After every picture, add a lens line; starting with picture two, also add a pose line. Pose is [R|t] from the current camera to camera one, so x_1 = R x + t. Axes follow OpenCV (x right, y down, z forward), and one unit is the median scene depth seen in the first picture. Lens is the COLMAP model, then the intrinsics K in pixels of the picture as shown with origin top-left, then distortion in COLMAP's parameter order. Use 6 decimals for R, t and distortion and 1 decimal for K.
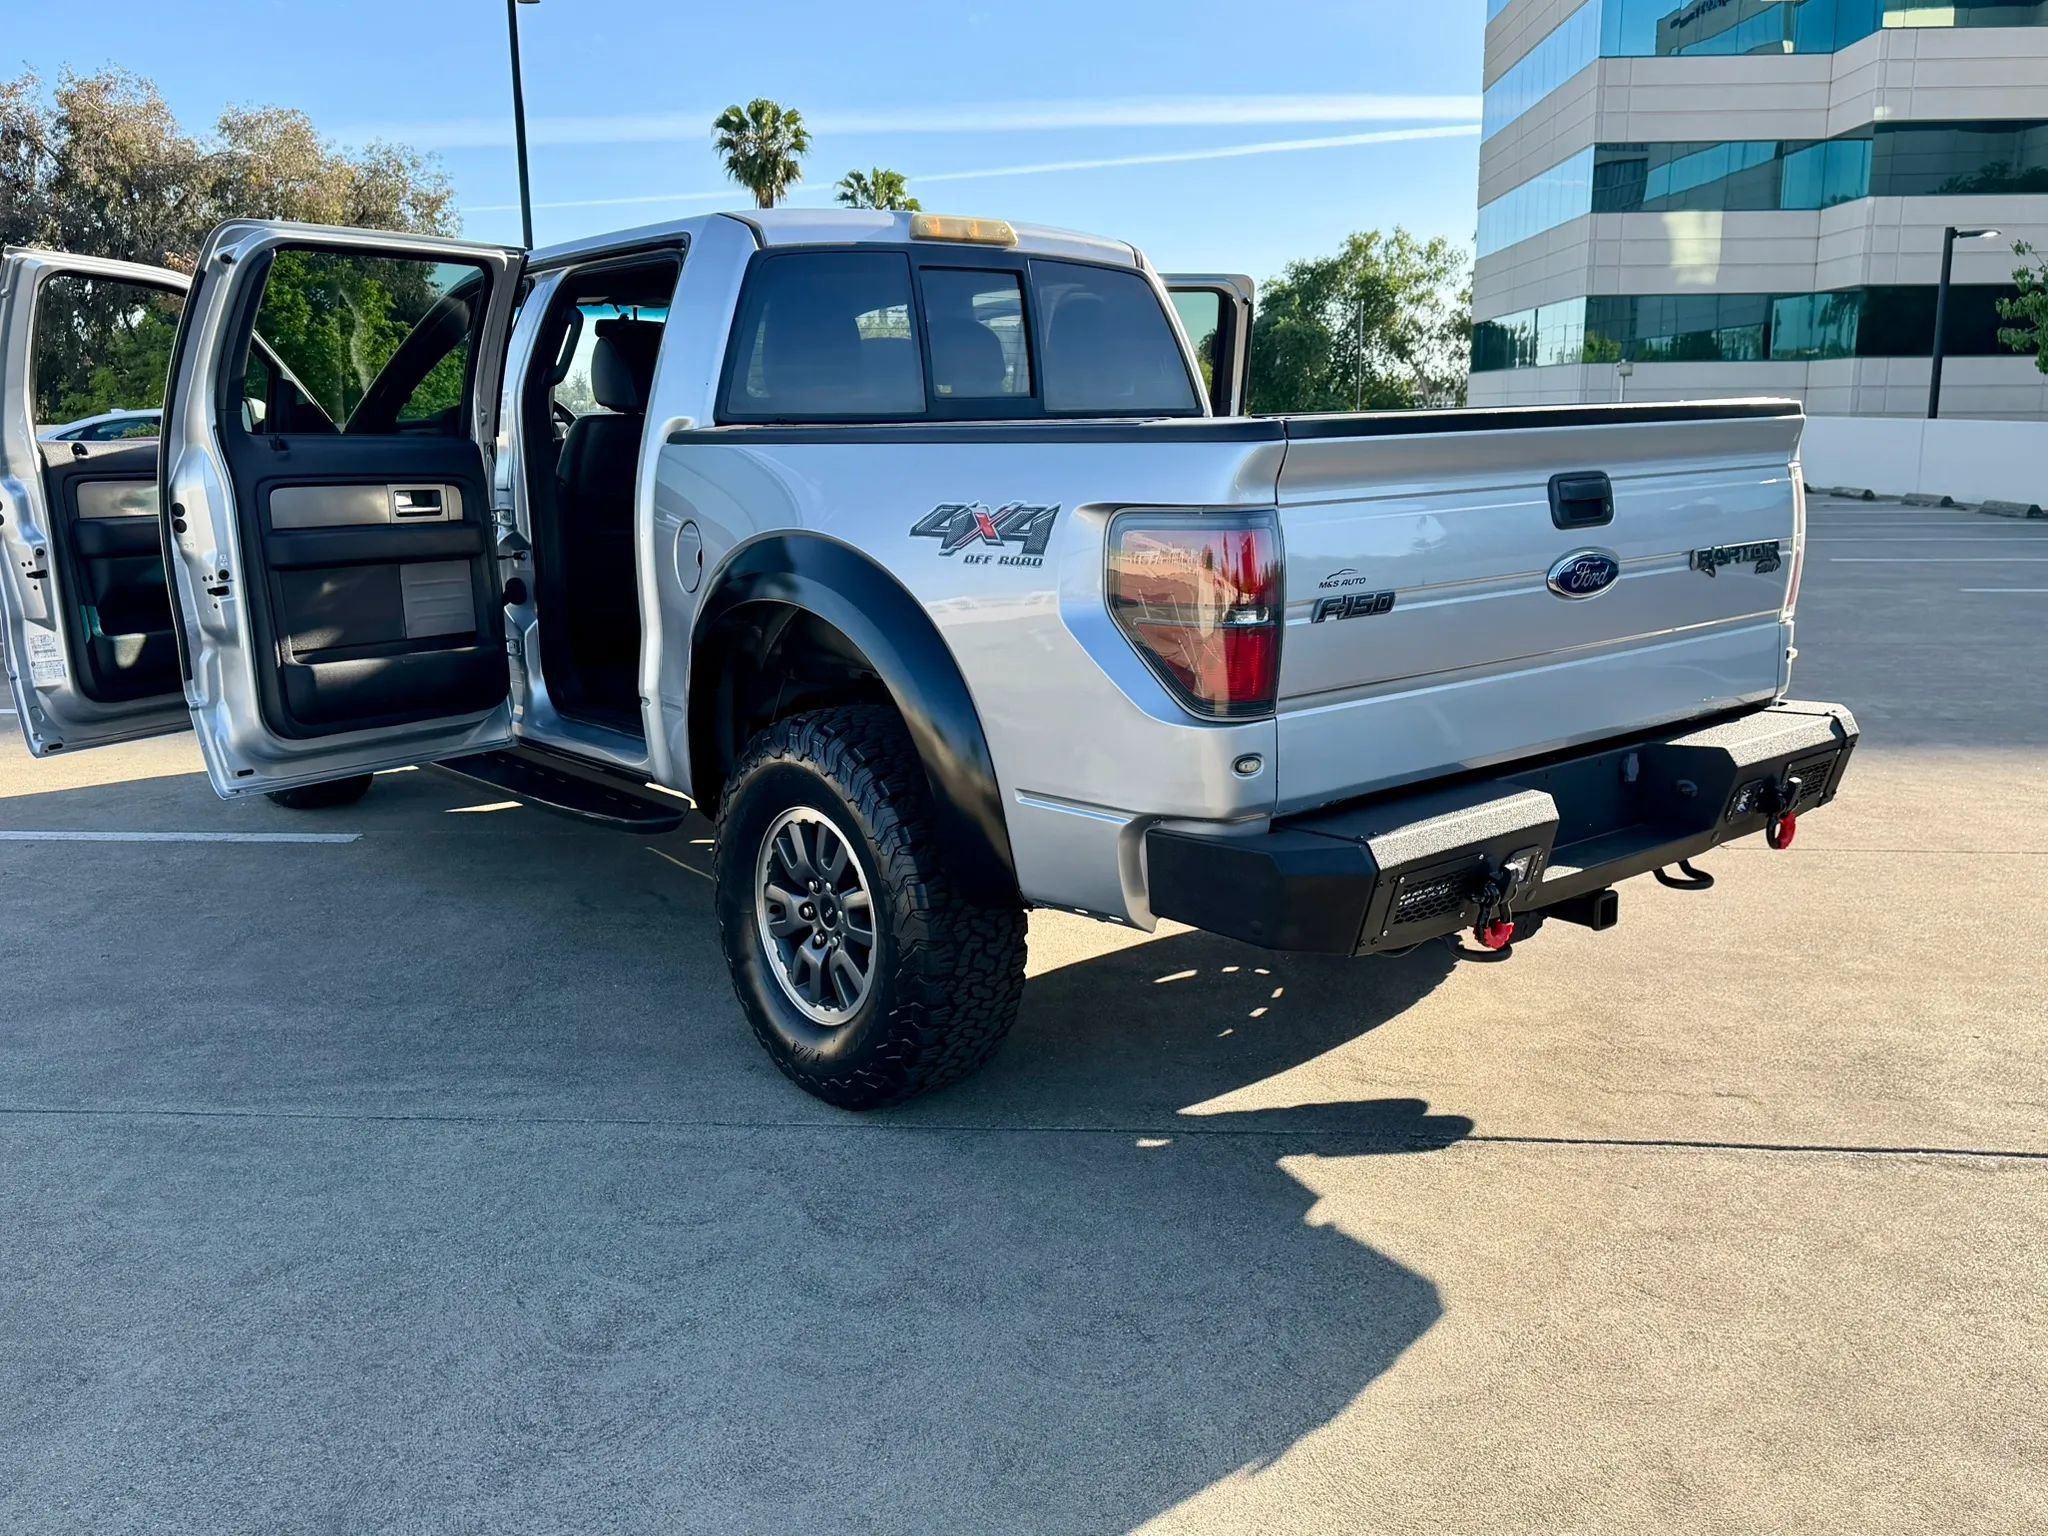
lens RADIAL K [[1713.6, 0, 1028.8], [0, 1713.6, 749.0], [0, 0, 1]] dist [0.098115, -0.158414]
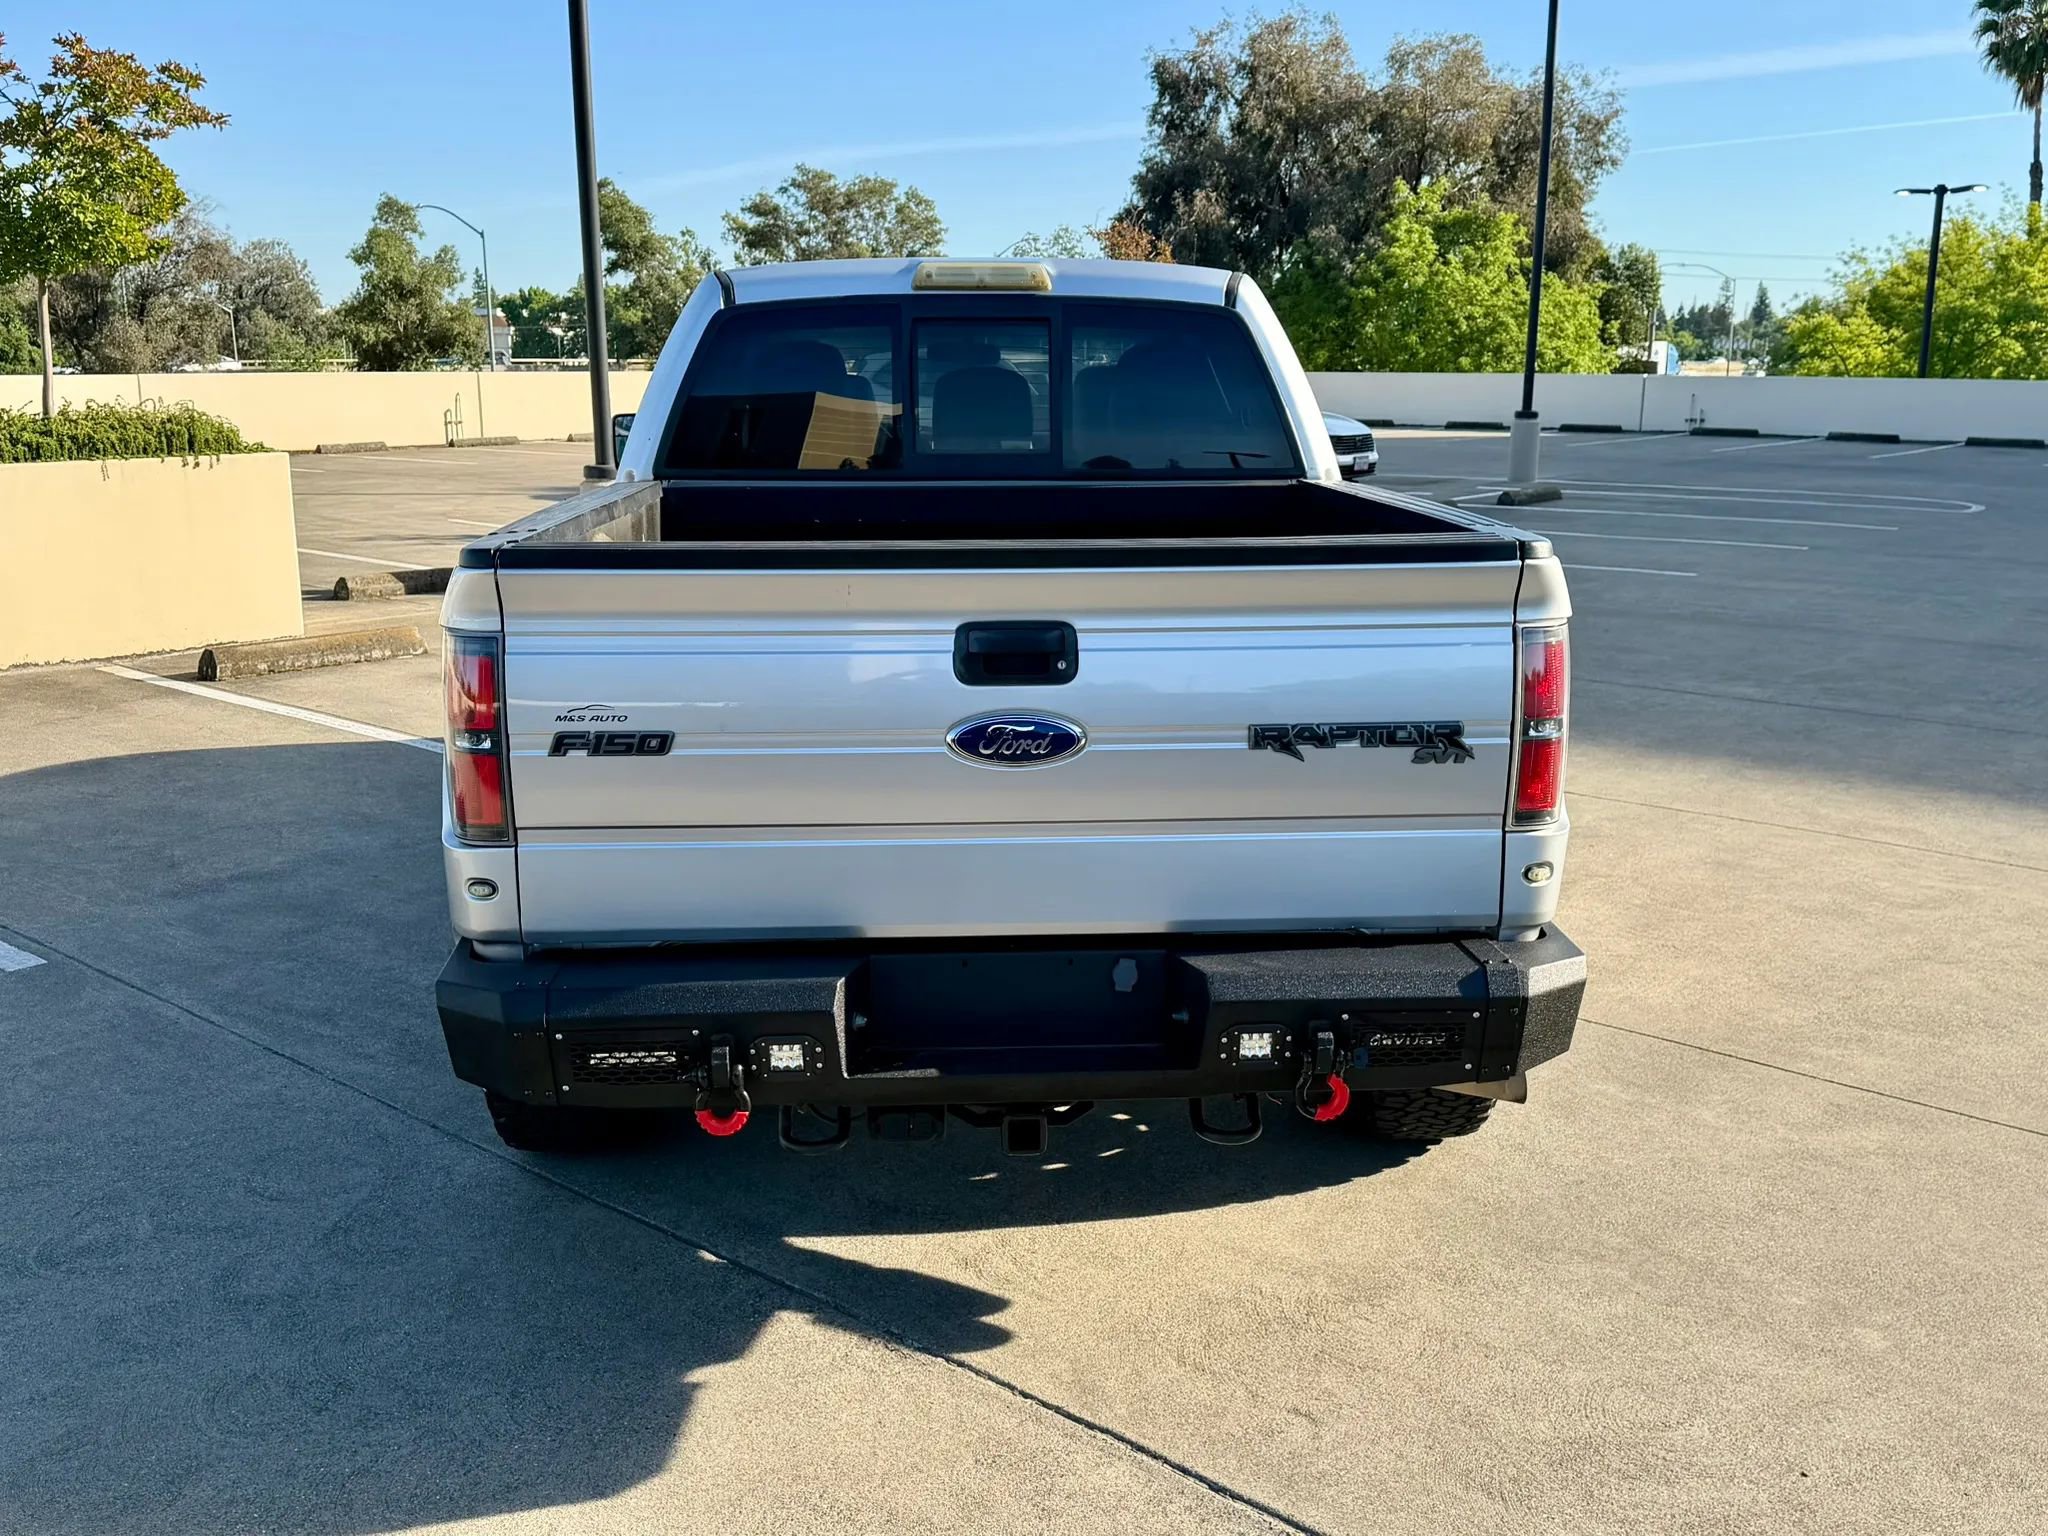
lens RADIAL K [[1895.7, 0, 1024.6], [0, 1895.7, 764.1], [0, 0, 1]] dist [0.166960, -0.327156]
pose [[0.800301, 0.142426, -0.582437, 0.777386], [-0.129953, 0.989491, 0.063402, -0.132260], [0.585346, 0.024948, 0.810400, 0.216362]]
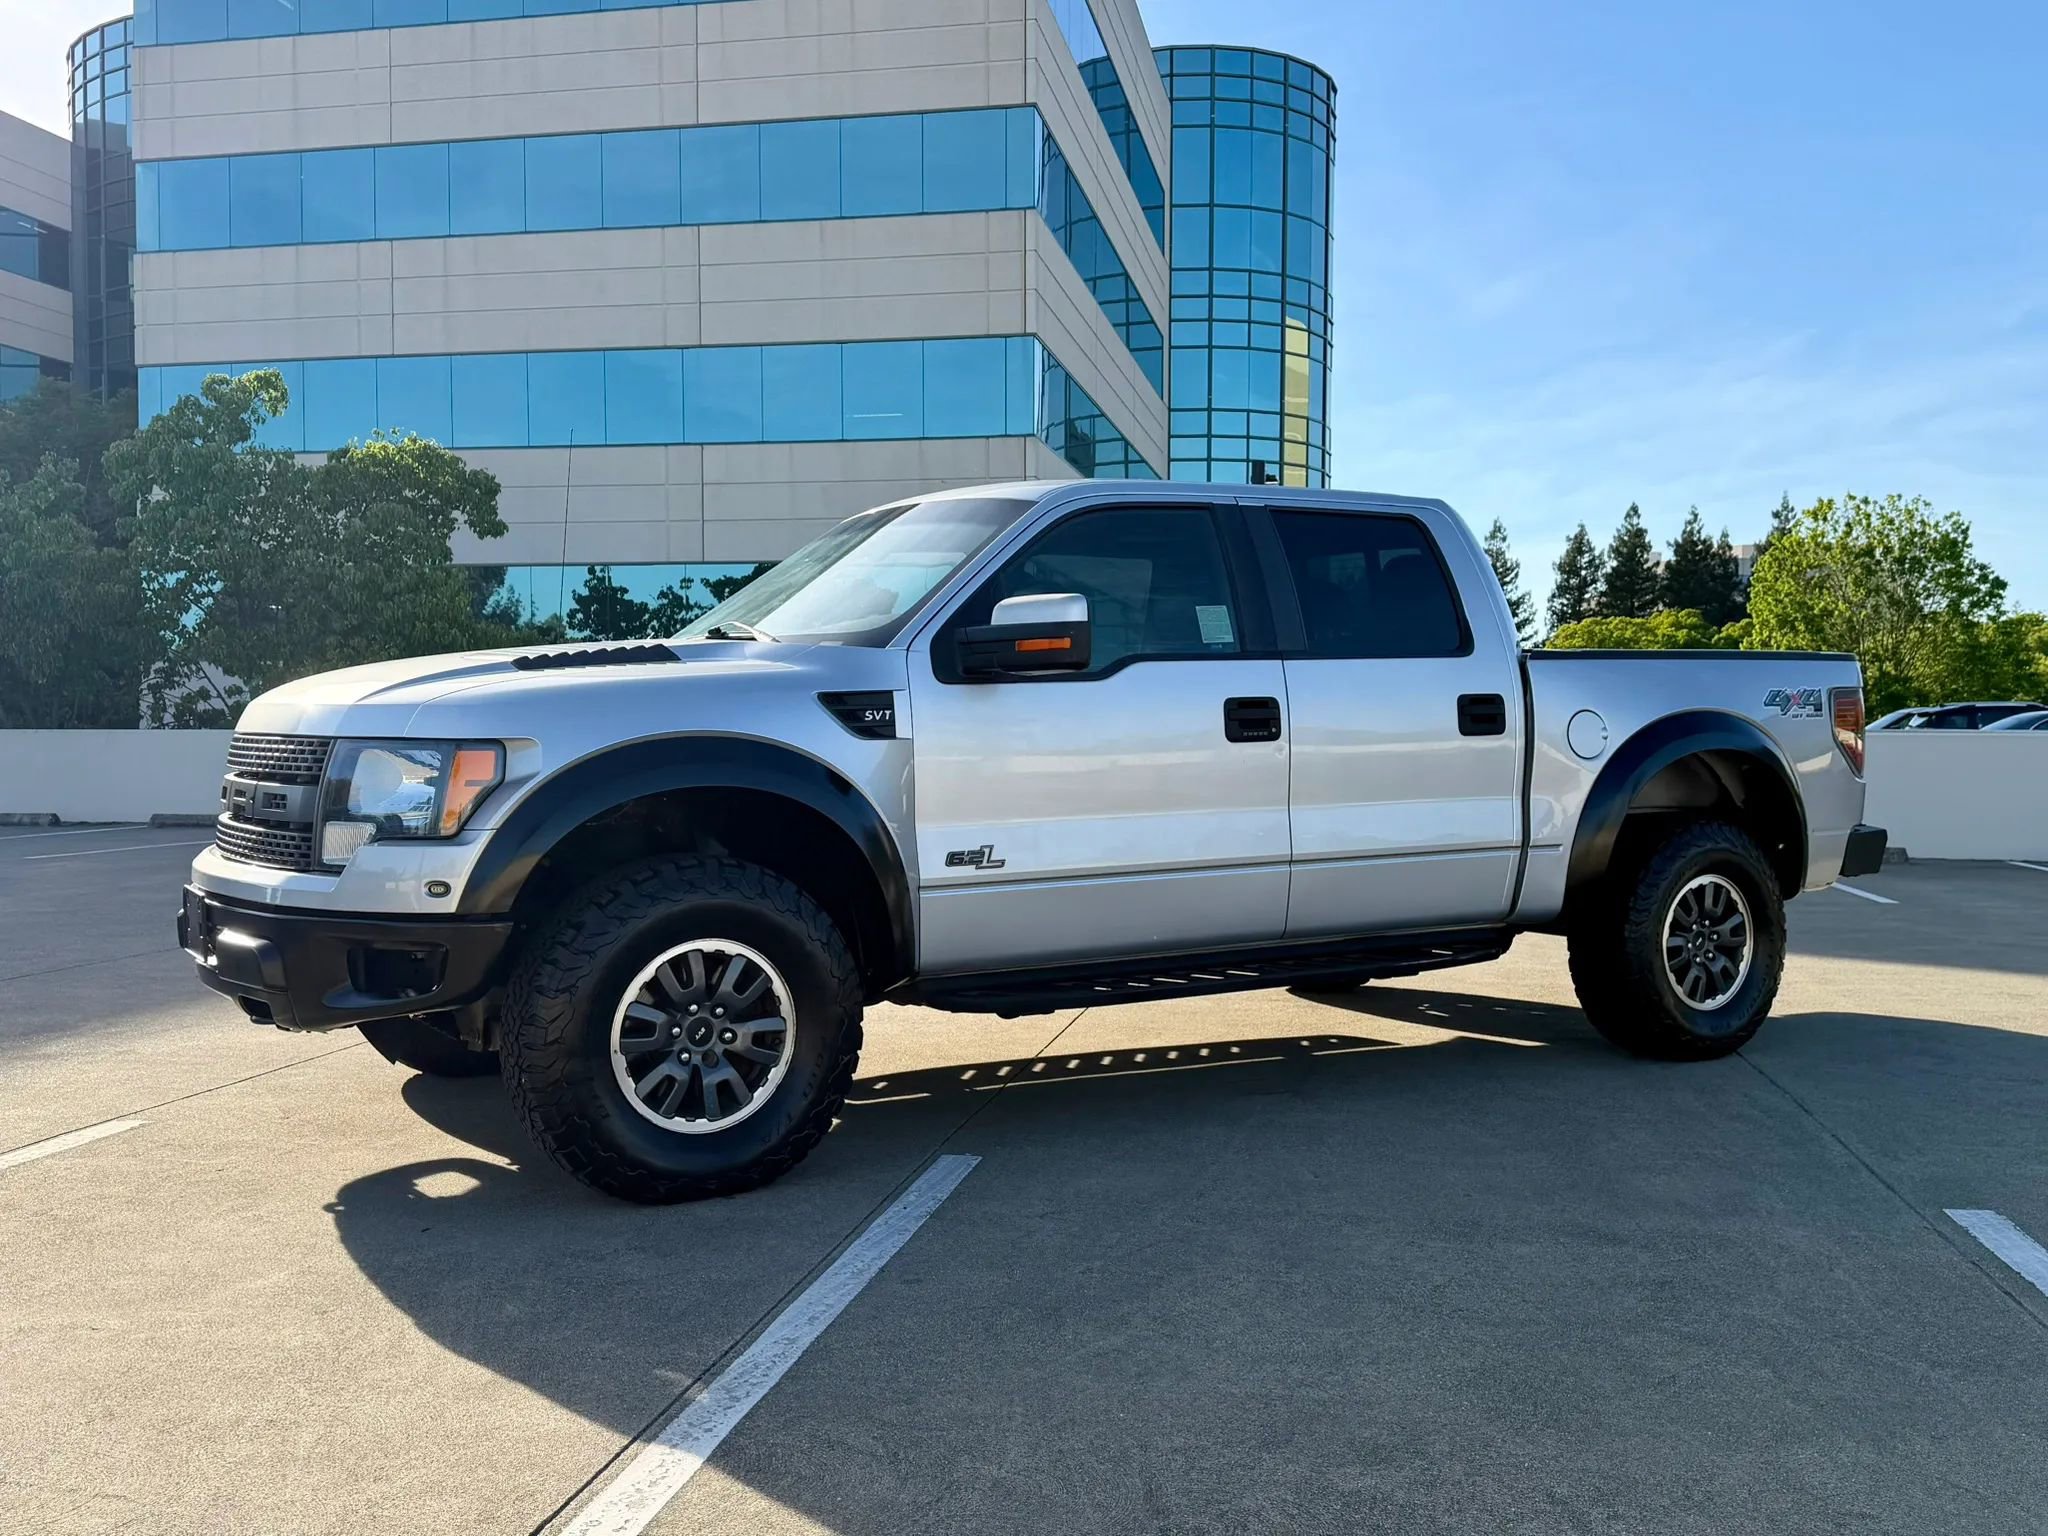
lens RADIAL K [[1799.6, 0, 1027.0], [0, 1799.6, 765.5], [0, 0, 1]] dist [0.198308, -0.428743]
pose [[0.130741, -0.012527, 0.991337, -1.918670], [0.191227, 0.981462, -0.012818, -0.168680], [-0.972800, 0.191247, 0.130713, 1.350397]]
